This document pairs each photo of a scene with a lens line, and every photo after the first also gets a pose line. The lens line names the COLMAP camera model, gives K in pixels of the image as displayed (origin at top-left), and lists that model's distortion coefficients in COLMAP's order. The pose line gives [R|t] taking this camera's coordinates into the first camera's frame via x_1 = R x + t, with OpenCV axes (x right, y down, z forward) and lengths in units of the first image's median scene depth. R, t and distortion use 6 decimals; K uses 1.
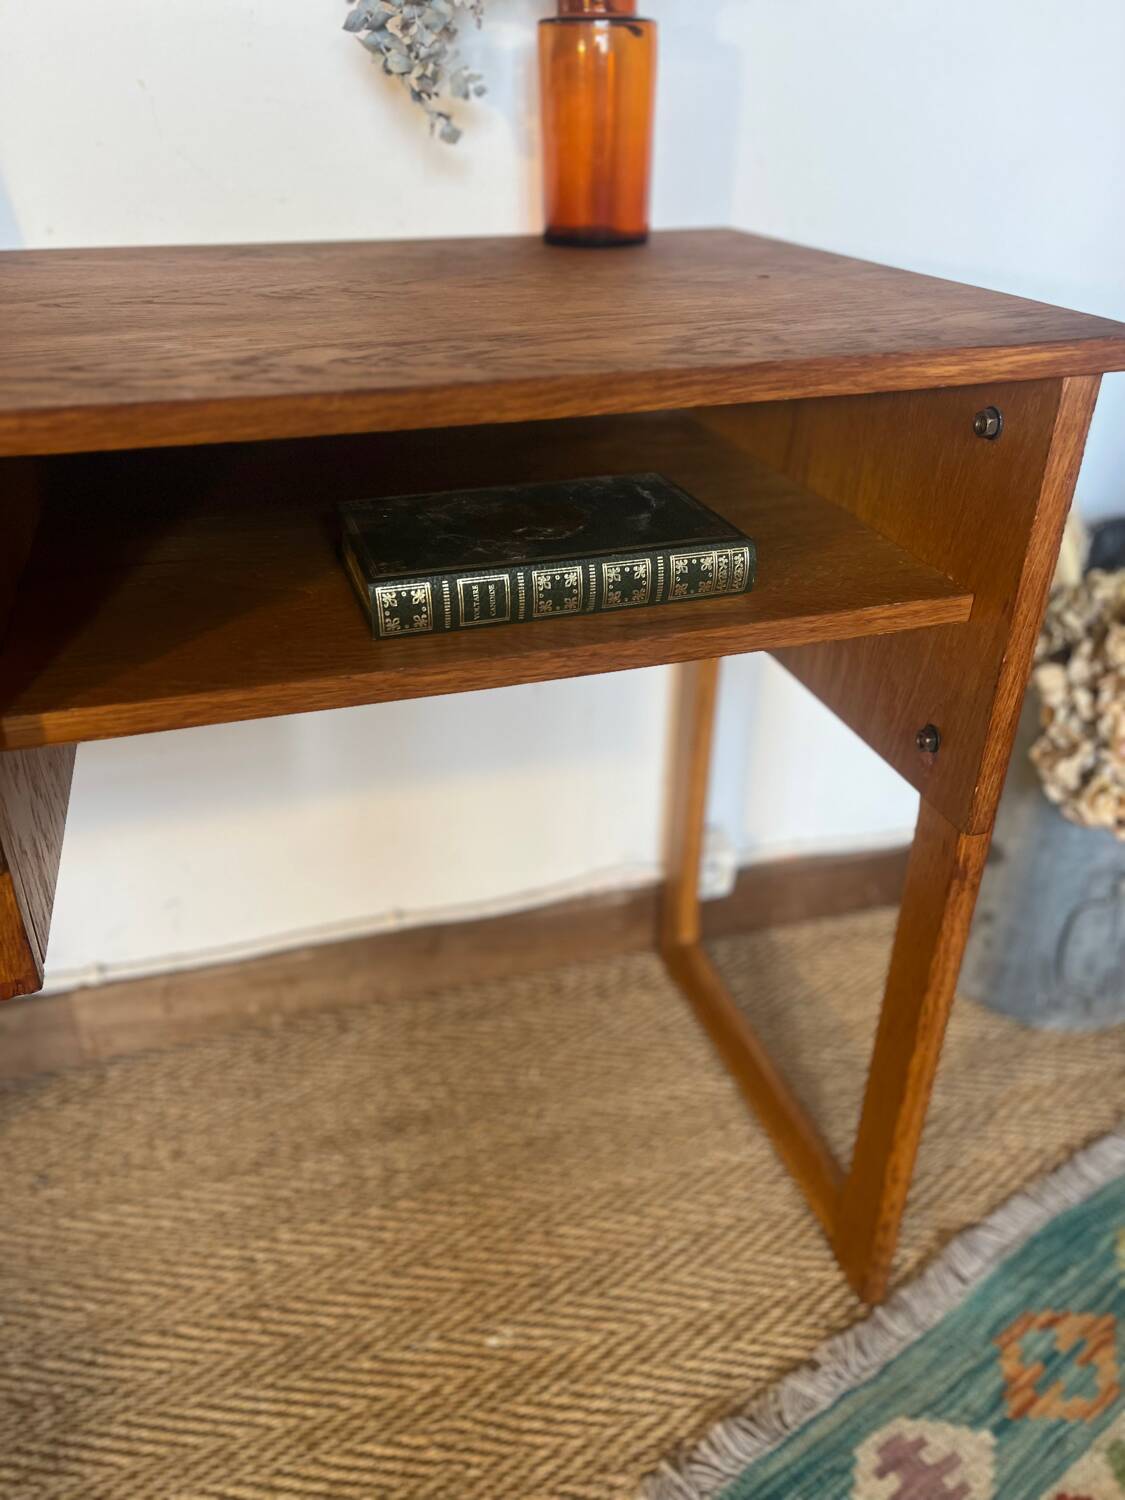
lens RADIAL K [[1141.0, 0, 570.3], [0, 1141.0, 755.6], [0, 0, 1]] dist [0.089166, -0.130918]
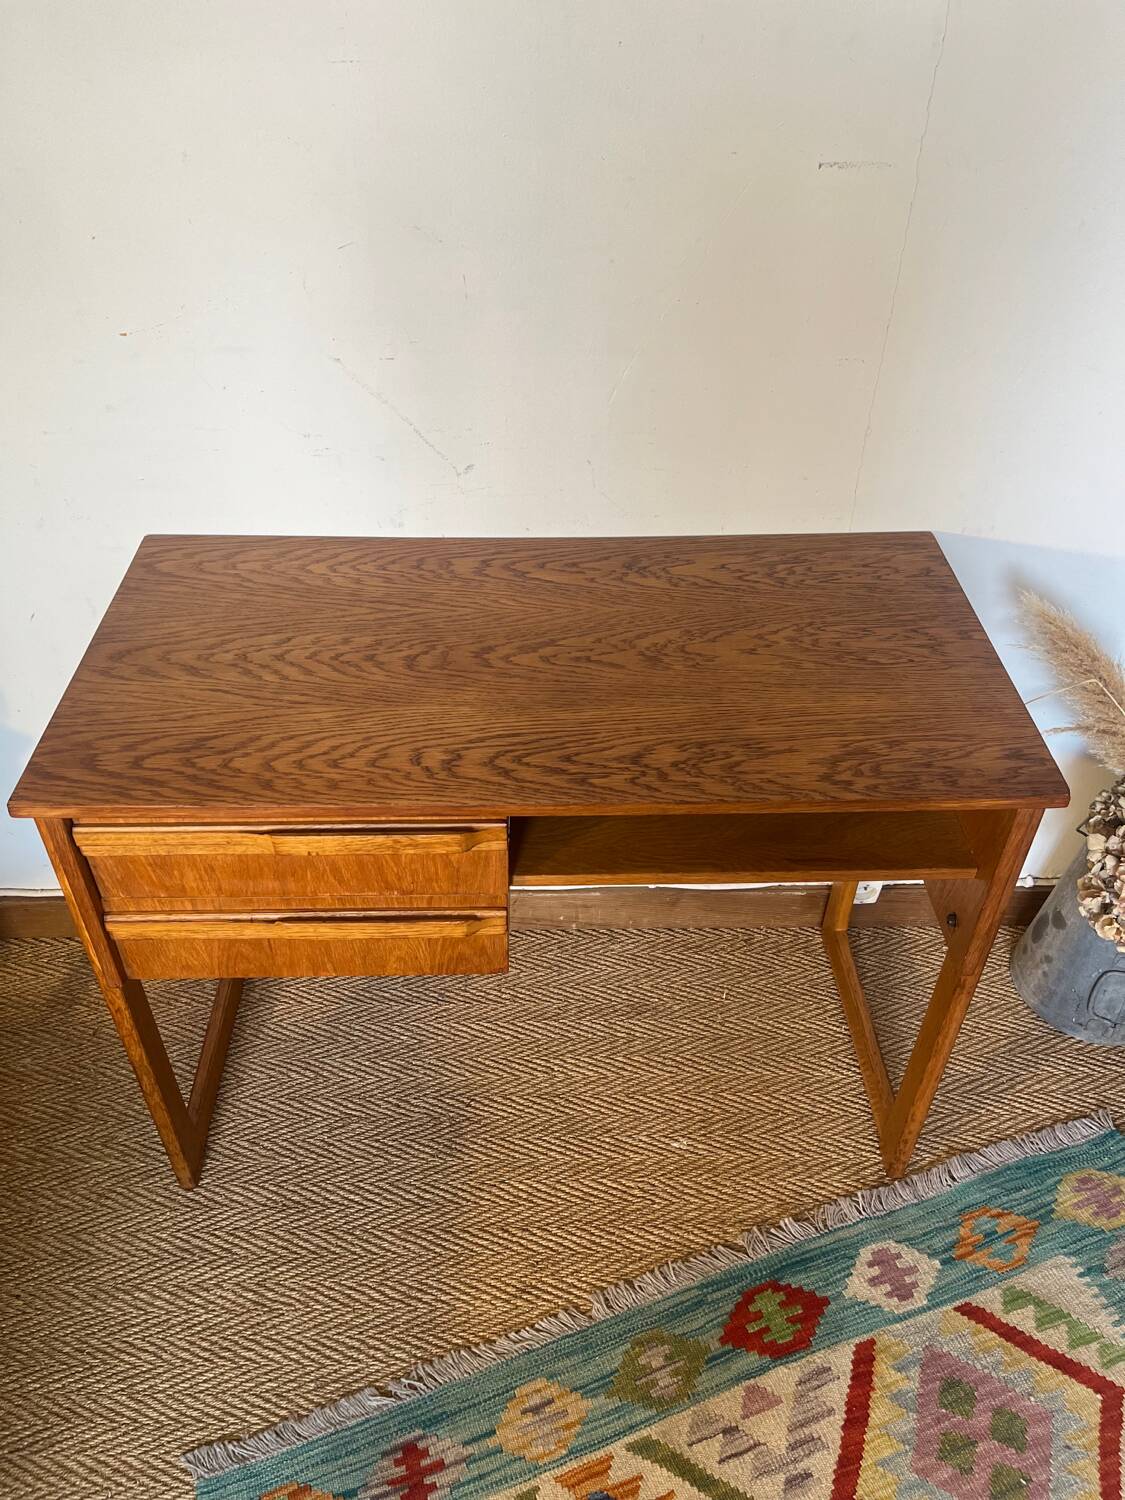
lens RADIAL K [[1141.0, 0, 564.6], [0, 1141.0, 755.7], [0, 0, 1]] dist [0.089166, -0.130918]
pose [[0.963706, 0.172736, -0.203550, 0.029438], [-0.133117, 0.971833, 0.194473, -0.437496], [0.231409, -0.160318, 0.959556, -0.714077]]
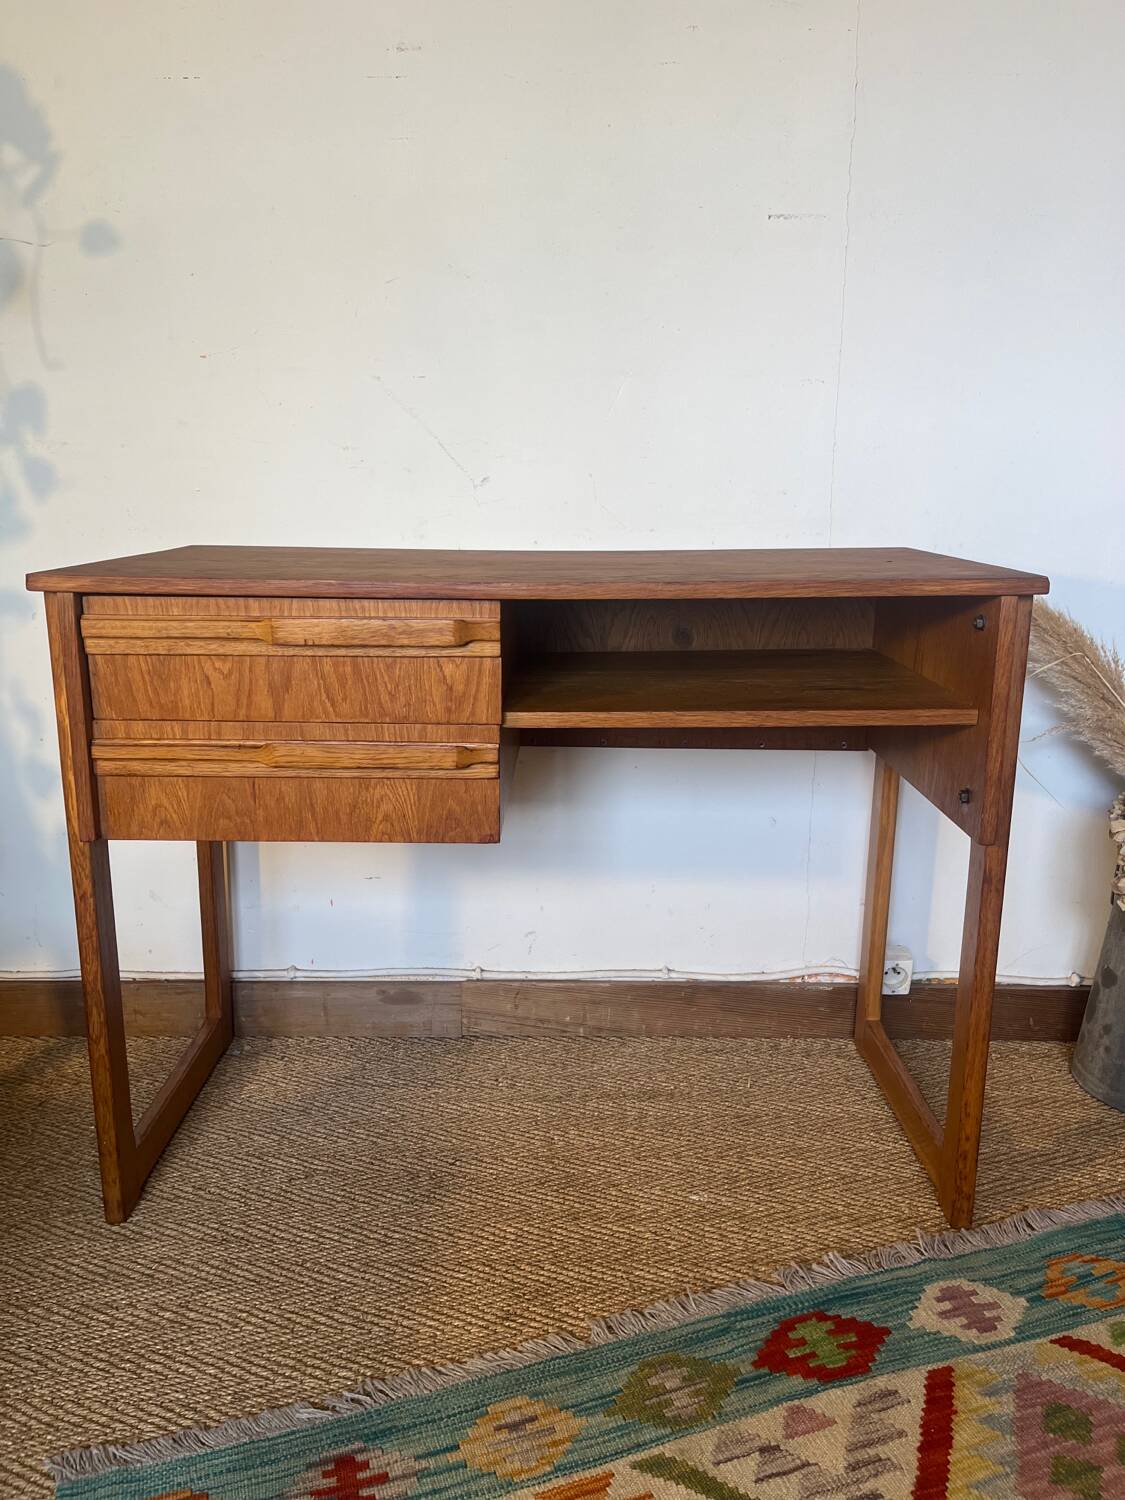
lens RADIAL K [[1141.0, 0, 567.2], [0, 1141.0, 748.2], [0, 0, 1]] dist [0.089166, -0.130918]
pose [[0.955934, 0.062618, -0.286826, 0.179599], [-0.142383, 0.953282, -0.266421, 0.379394], [0.256744, 0.295520, 0.920191, -0.657750]]
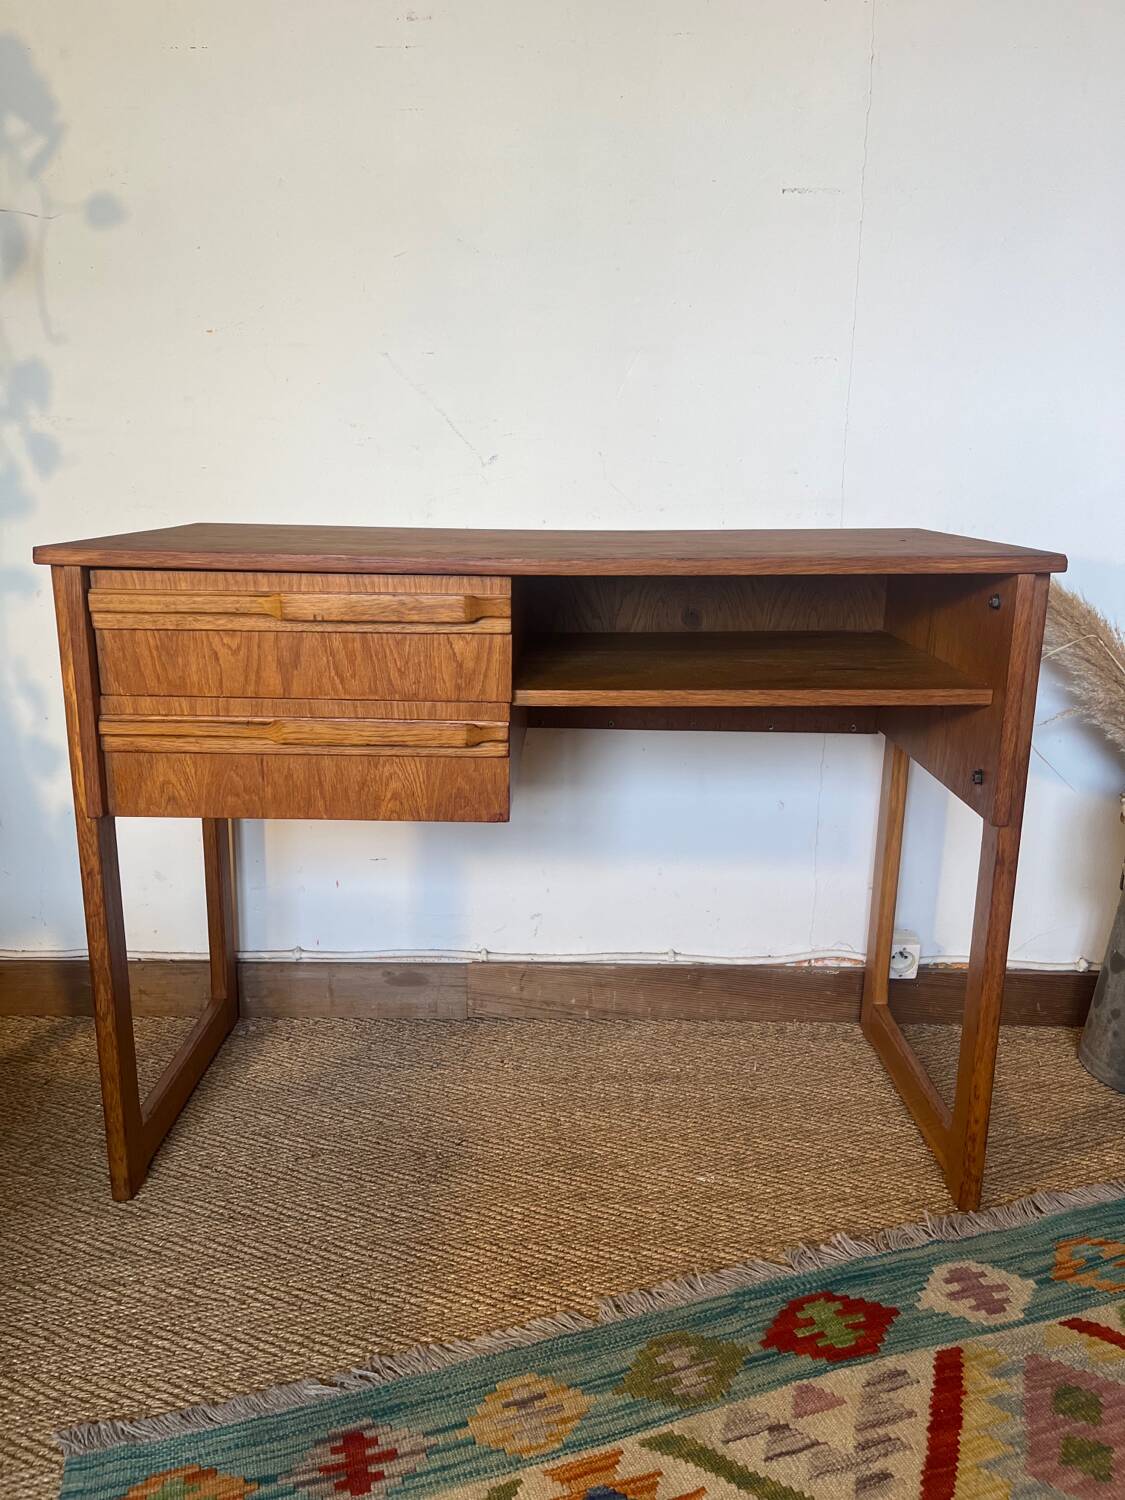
lens RADIAL K [[1141.0, 0, 564.7], [0, 1141.0, 753.1], [0, 0, 1]] dist [0.089166, -0.130918]
pose [[0.955022, 0.071310, -0.287833, 0.165373], [-0.147752, 0.956016, -0.253384, 0.390973], [0.257104, 0.284515, 0.923552, -0.647306]]
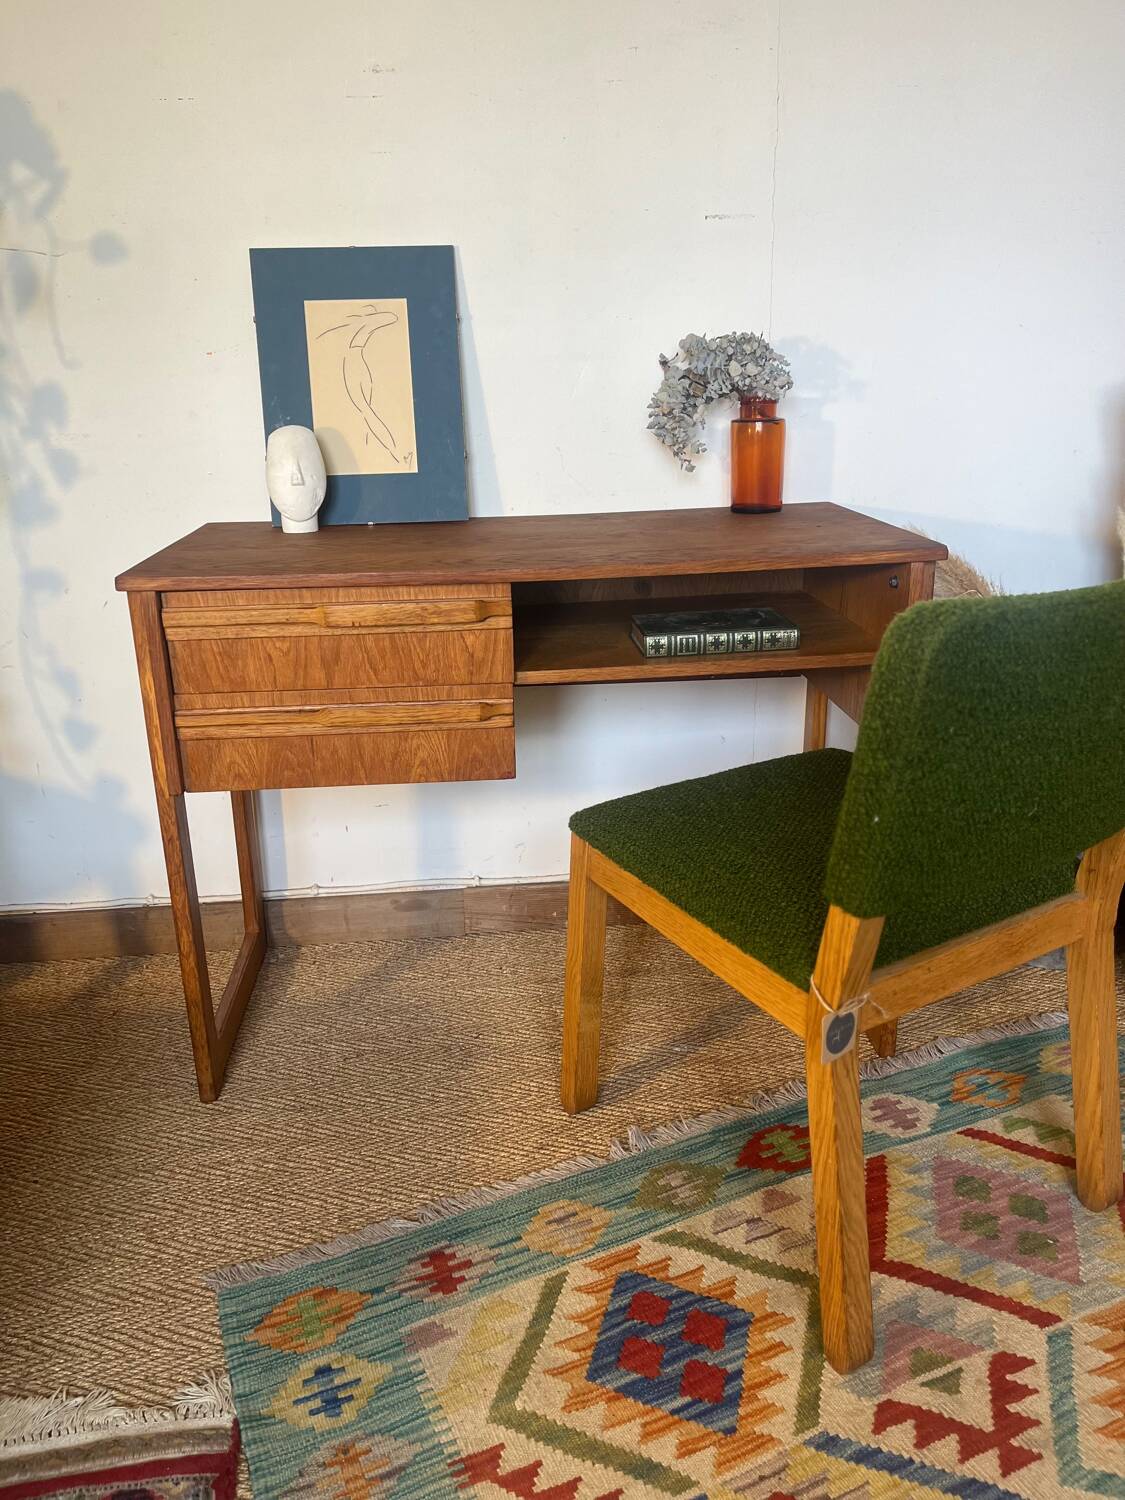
lens RADIAL K [[1141.0, 0, 565.8], [0, 1141.0, 753.1], [0, 0, 1]] dist [0.089166, -0.130918]
pose [[0.976642, 0.038327, -0.211425, 0.141477], [-0.078322, 0.979766, -0.184184, 0.402107], [0.200088, 0.196441, 0.959883, -0.994863]]
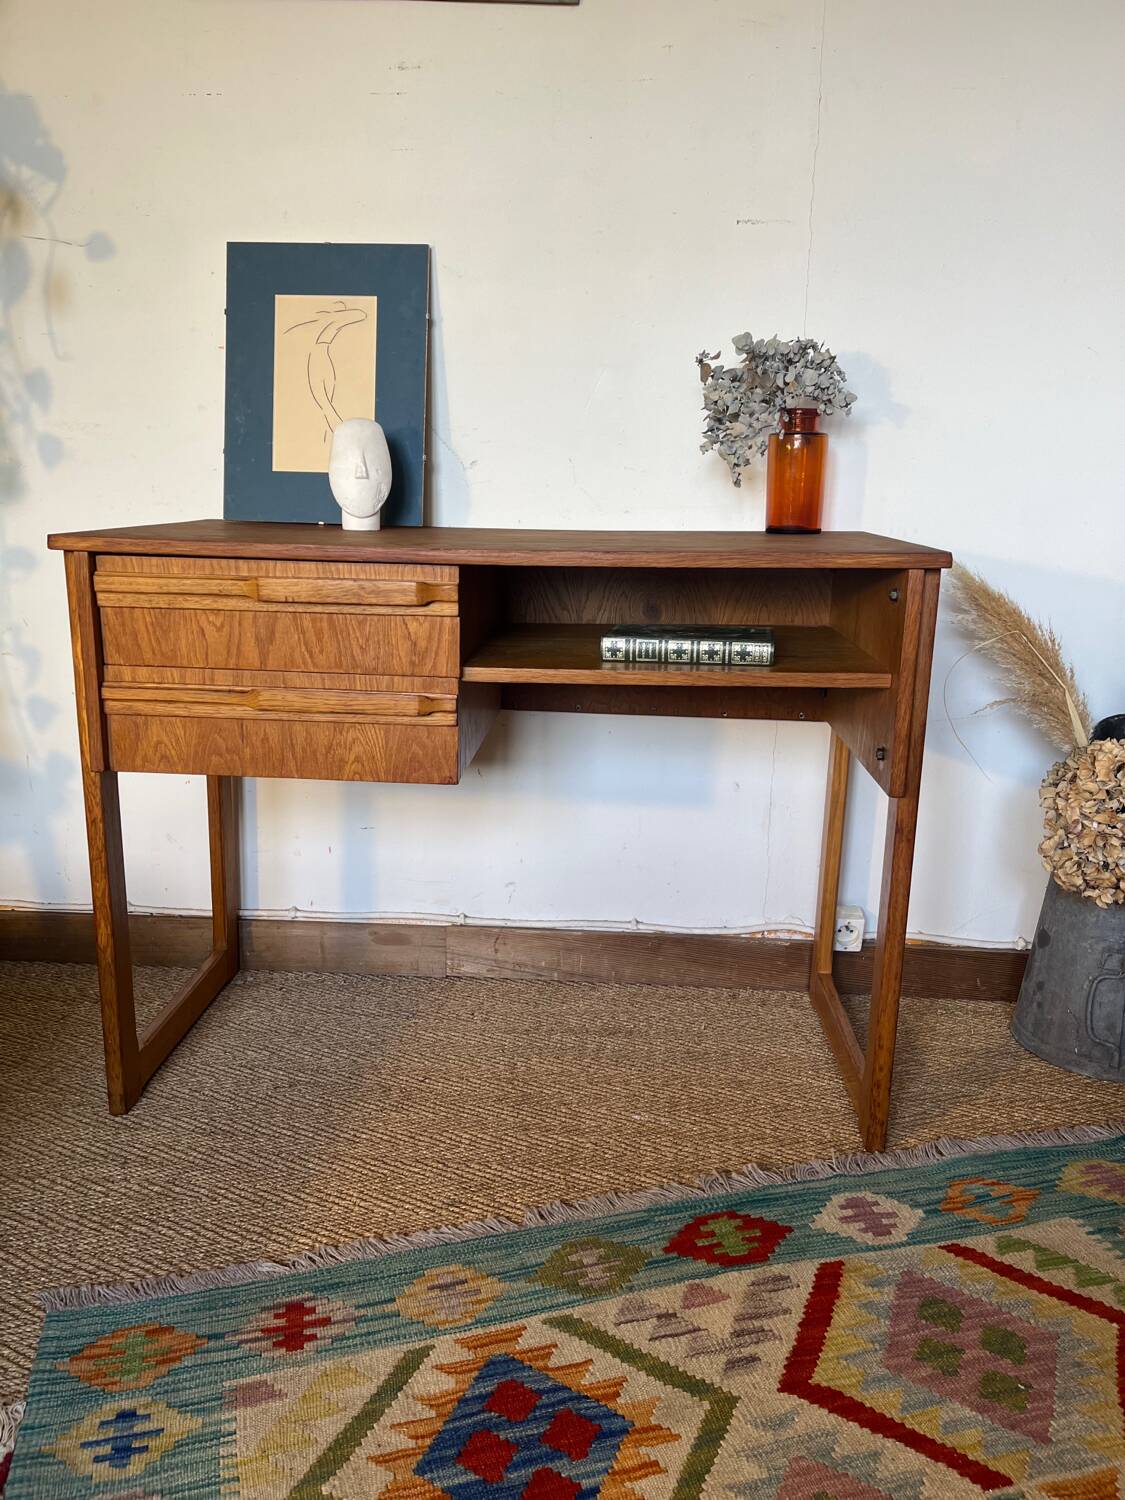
lens RADIAL K [[1141.0, 0, 558.4], [0, 1141.0, 752.9], [0, 0, 1]] dist [0.089166, -0.130918]
pose [[0.937664, 0.088692, -0.336035, 0.356672], [-0.180279, 0.950758, -0.252107, 0.457500], [0.297128, 0.296972, 0.907481, -0.749074]]
